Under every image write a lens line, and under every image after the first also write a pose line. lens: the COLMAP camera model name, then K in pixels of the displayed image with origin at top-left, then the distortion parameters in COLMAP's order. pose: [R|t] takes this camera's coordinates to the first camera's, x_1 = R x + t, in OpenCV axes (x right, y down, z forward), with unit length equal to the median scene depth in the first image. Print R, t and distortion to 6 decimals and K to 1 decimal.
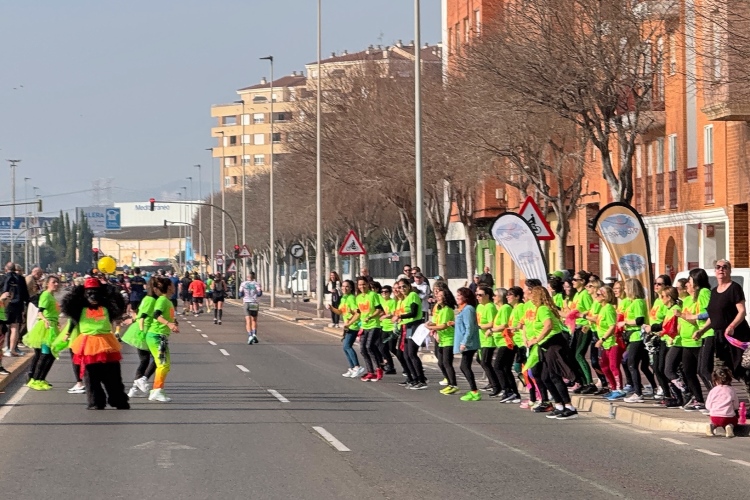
lens RADIAL K [[1653.8, 0, 375.0], [0, 1653.8, 250.0], [0, 0, 1]] dist [-0.361245, -0.038357]
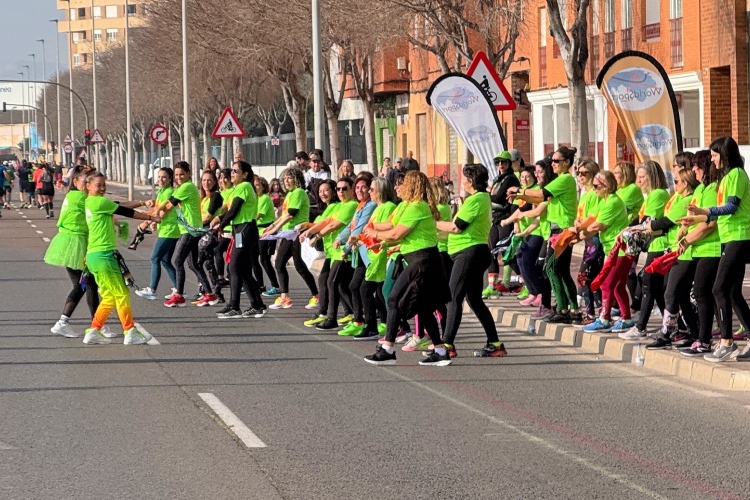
lens RADIAL K [[1668.9, 0, 406.2], [0, 1668.9, 178.6], [0, 0, 1]] dist [0.100152, 0.255710]
pose [[0.994720, -0.013722, 0.101701, -0.009257], [0.011163, 0.999608, 0.025687, 0.002698], [-0.102014, -0.024416, 0.994483, 0.139049]]
